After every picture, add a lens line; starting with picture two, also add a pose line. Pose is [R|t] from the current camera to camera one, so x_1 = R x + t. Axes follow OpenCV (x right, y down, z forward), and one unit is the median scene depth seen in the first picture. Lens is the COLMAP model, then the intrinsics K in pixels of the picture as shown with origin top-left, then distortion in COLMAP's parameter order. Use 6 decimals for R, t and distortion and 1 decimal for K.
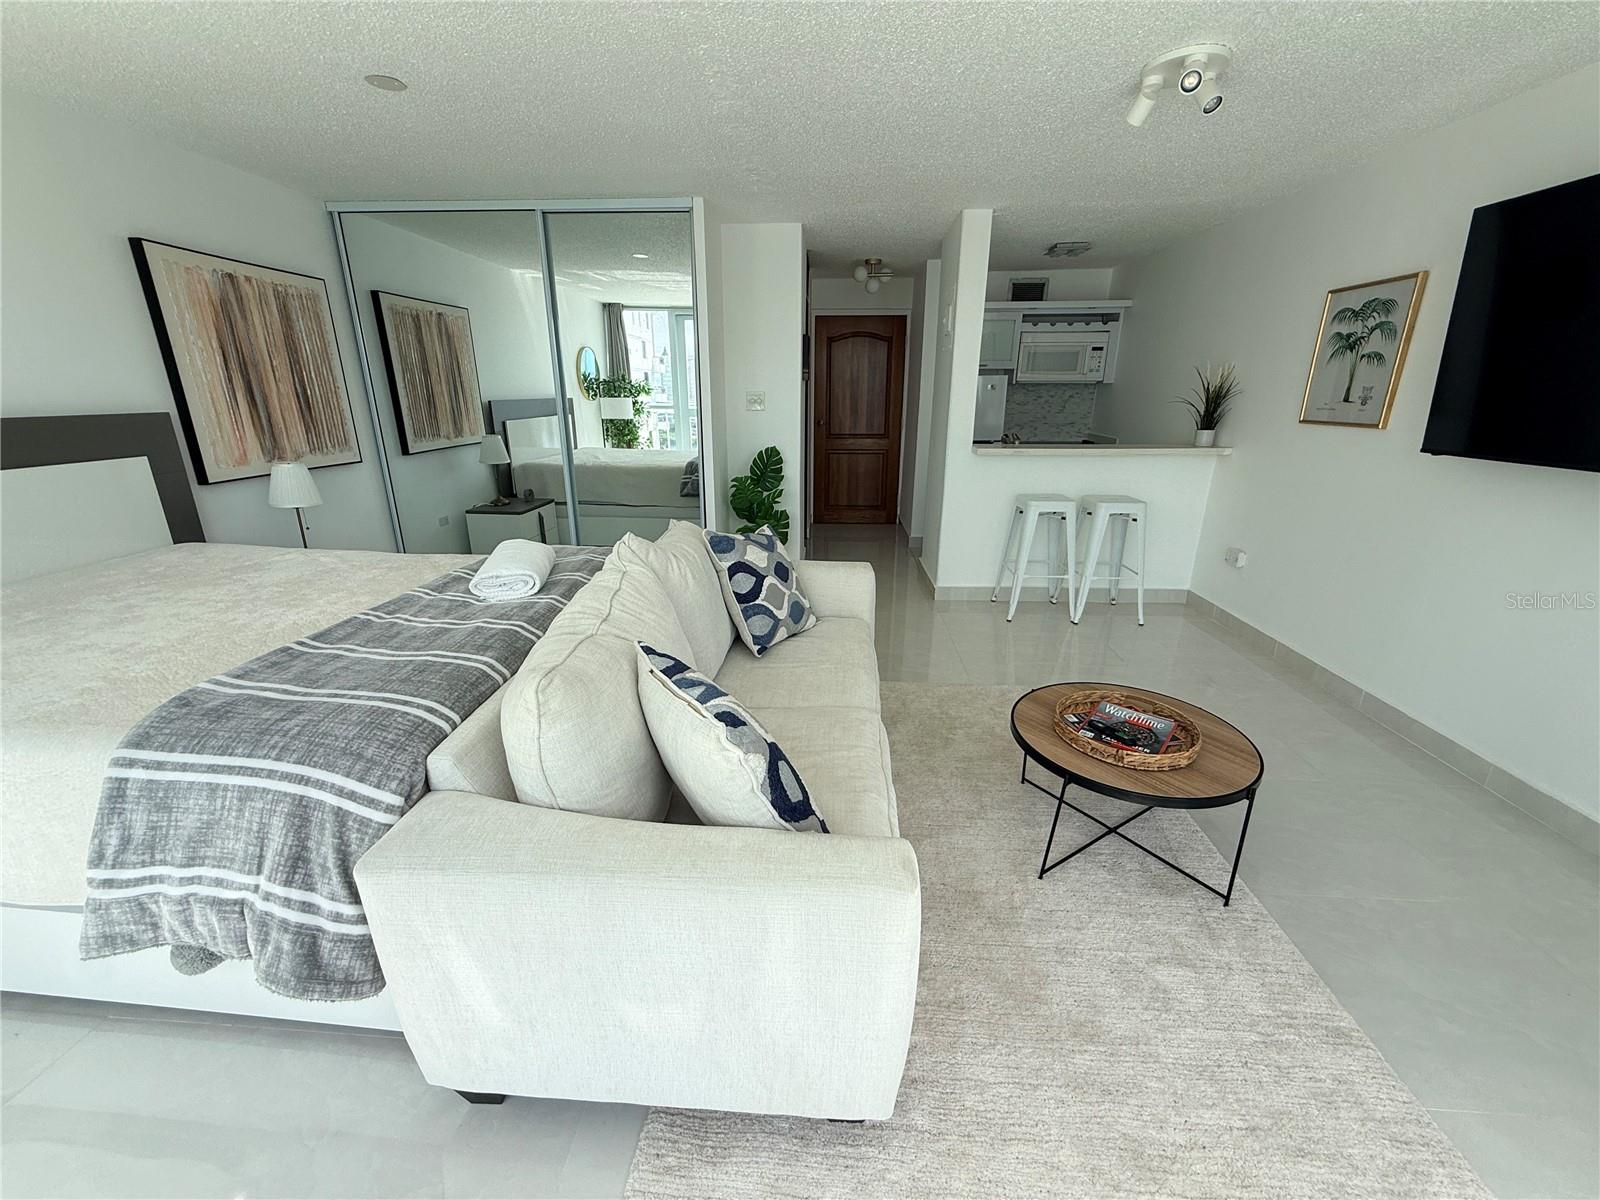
lens RADIAL K [[637.2, 0, 795.7], [0, 637.2, 597.3], [0, 0, 1]] dist [0.002454, -0.000019]
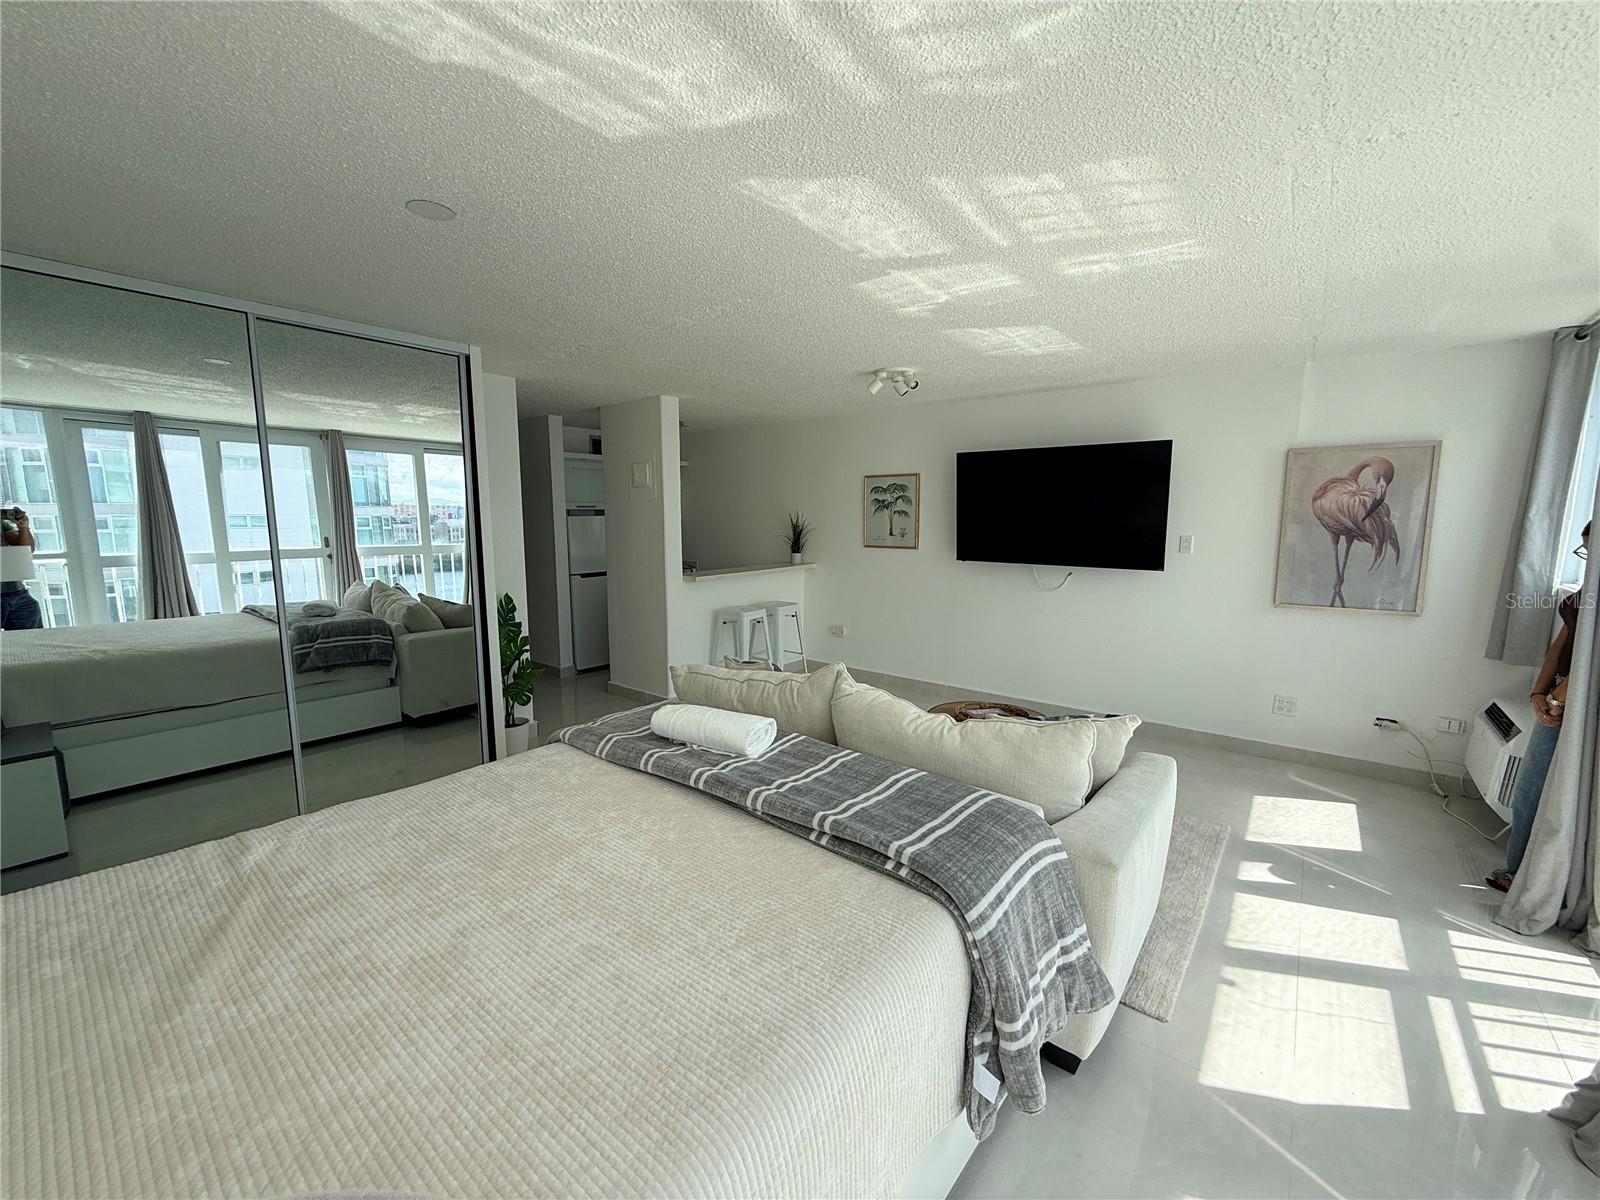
lens RADIAL K [[637.2, 0, 795.7], [0, 637.2, 597.3], [0, 0, 1]] dist [0.002454, -0.000019]
pose [[0.576574, -0.108268, 0.809840, -0.814733], [0.256558, 0.965039, -0.053643, -0.111496], [-0.775719, 0.238700, 0.584194, 0.196842]]
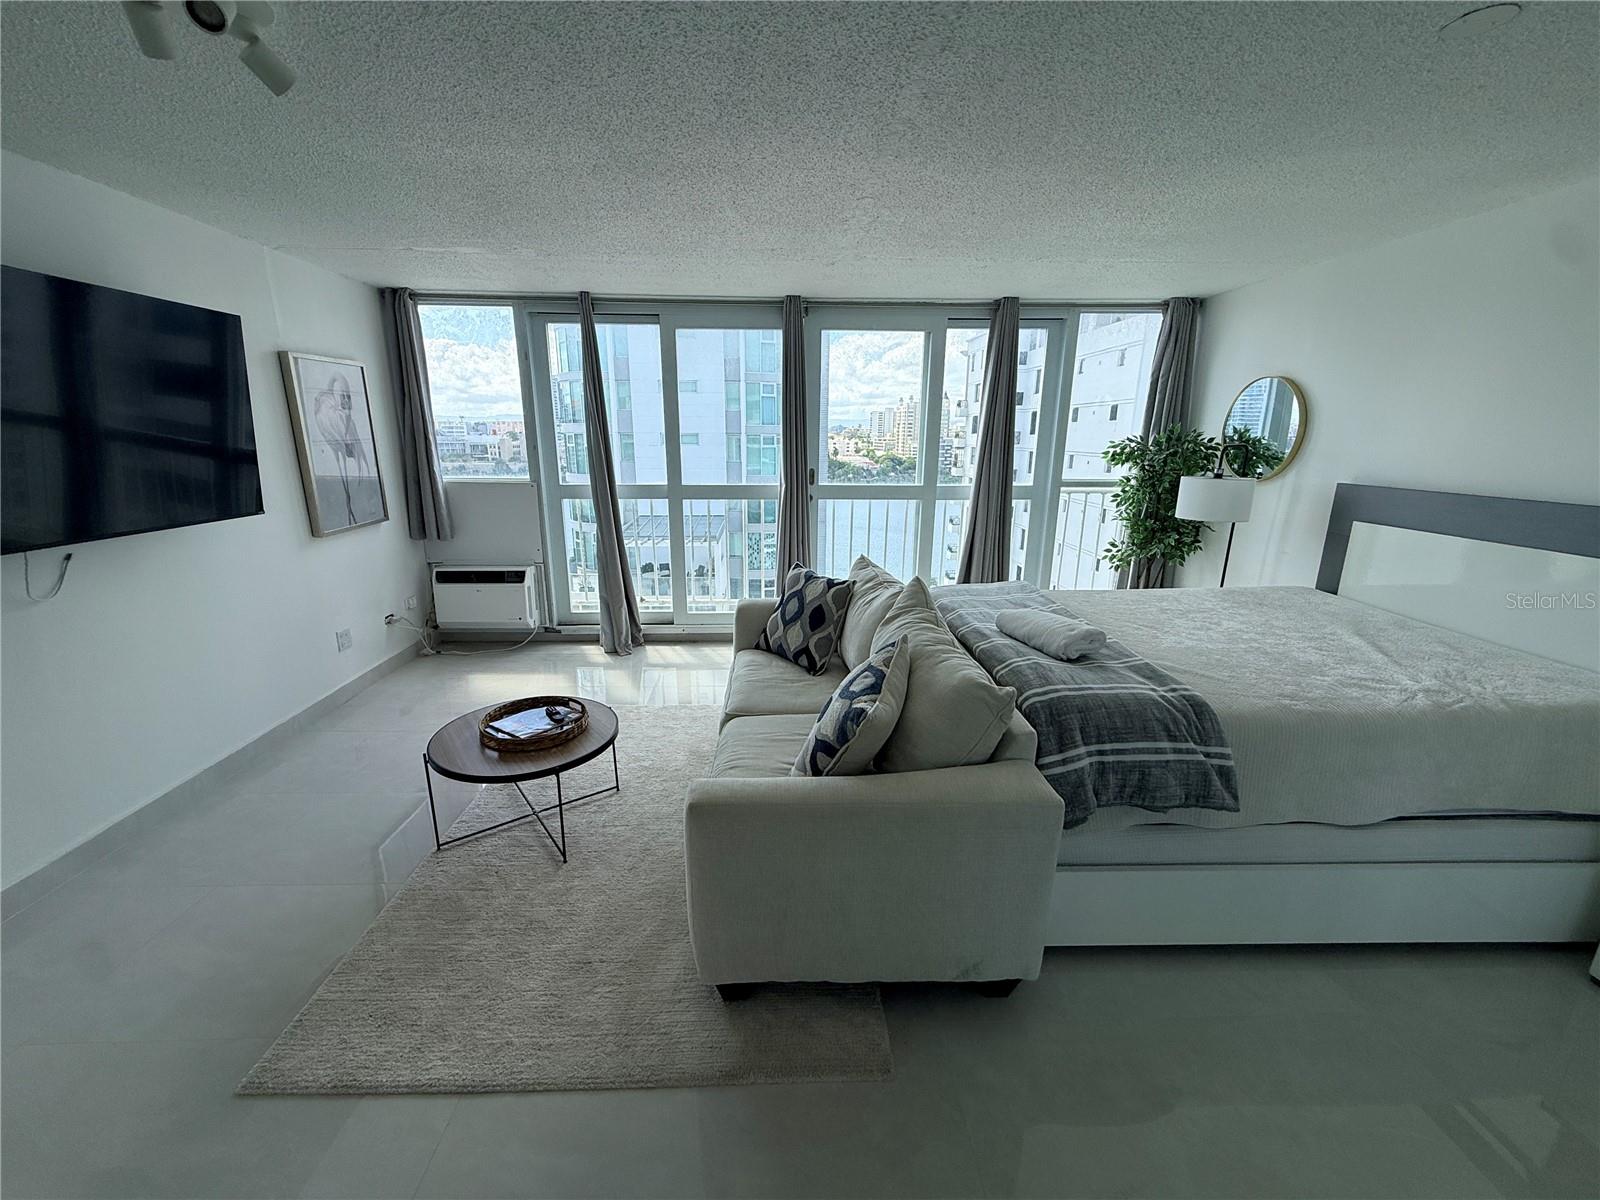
lens RADIAL K [[637.2, 0, 795.7], [0, 637.2, 597.3], [0, 0, 1]] dist [0.002454, -0.000019]
pose [[-0.994440, 0.020356, -0.103315, 0.076602], [-0.039133, 0.839427, 0.542061, -0.481639], [0.097760, 0.543091, -0.833964, 1.316551]]
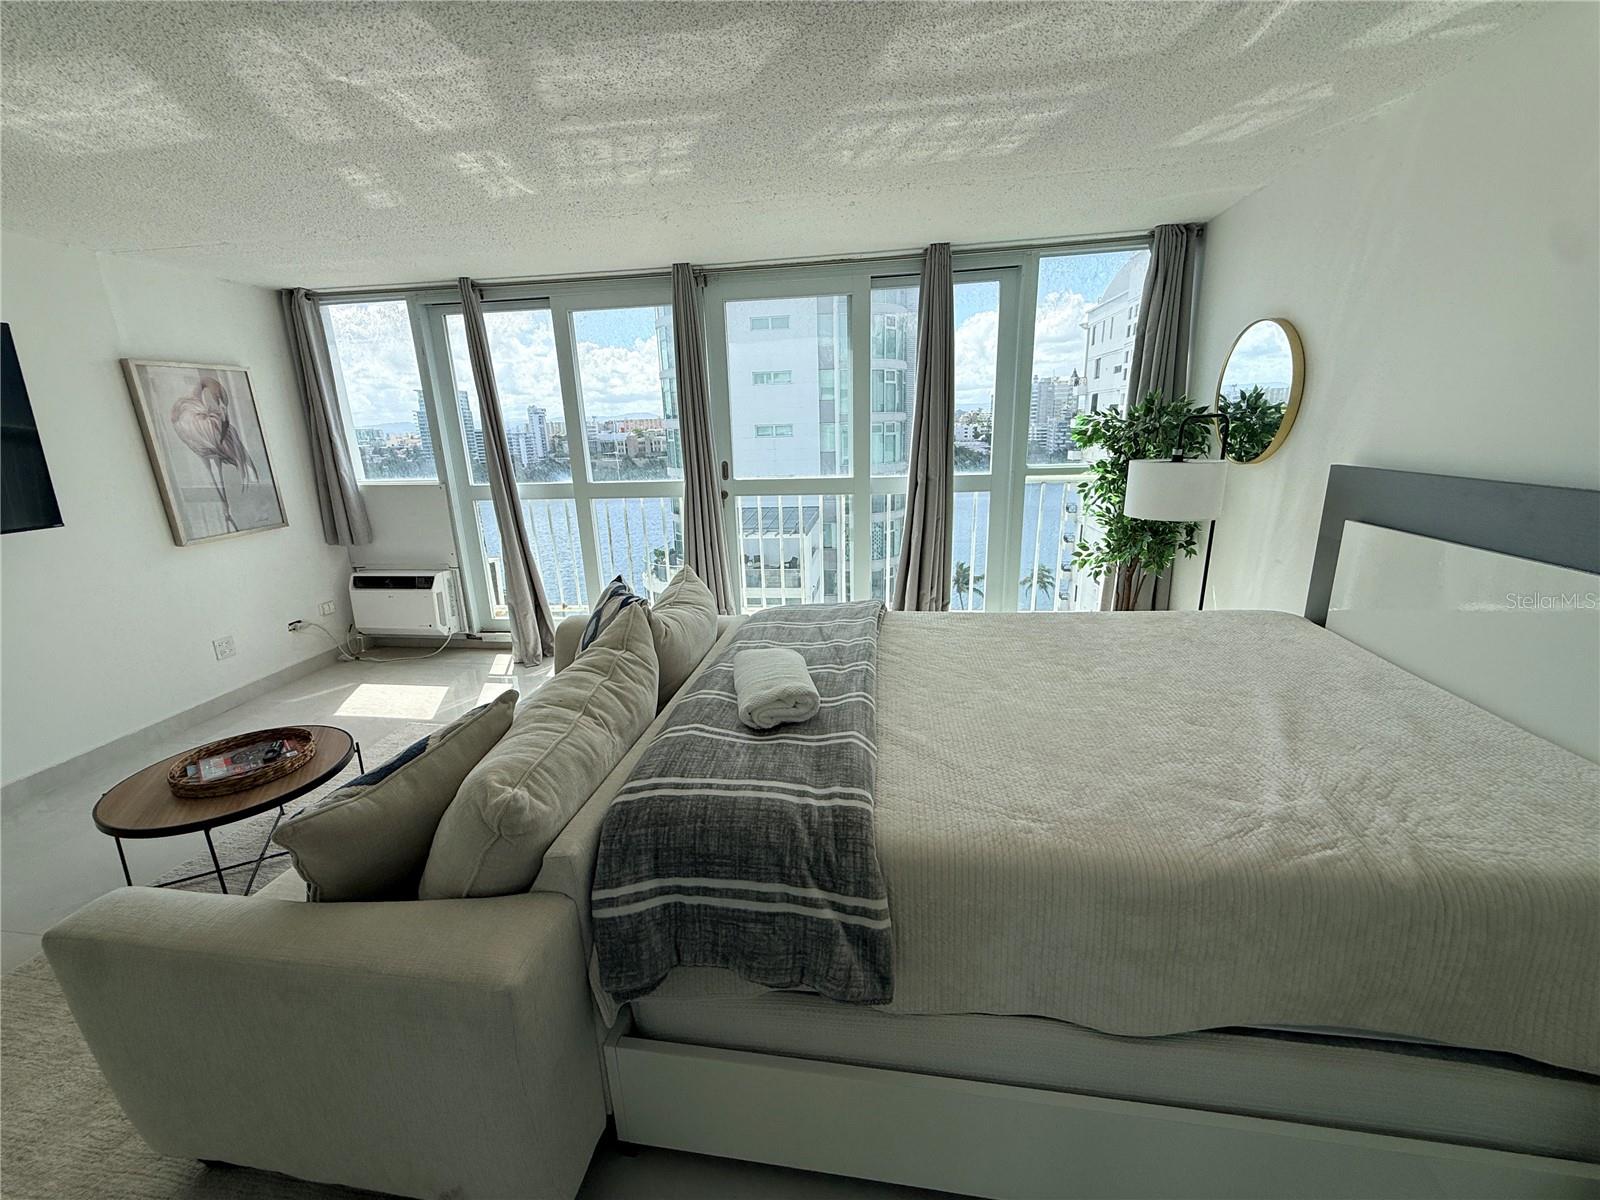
lens RADIAL K [[637.2, 0, 795.7], [0, 637.2, 597.3], [0, 0, 1]] dist [0.002454, -0.000019]
pose [[-0.997075, 0.011726, 0.075526, -0.374662], [0.051720, 0.831068, 0.553760, -0.414063], [-0.056274, 0.556047, -0.829244, 1.147422]]
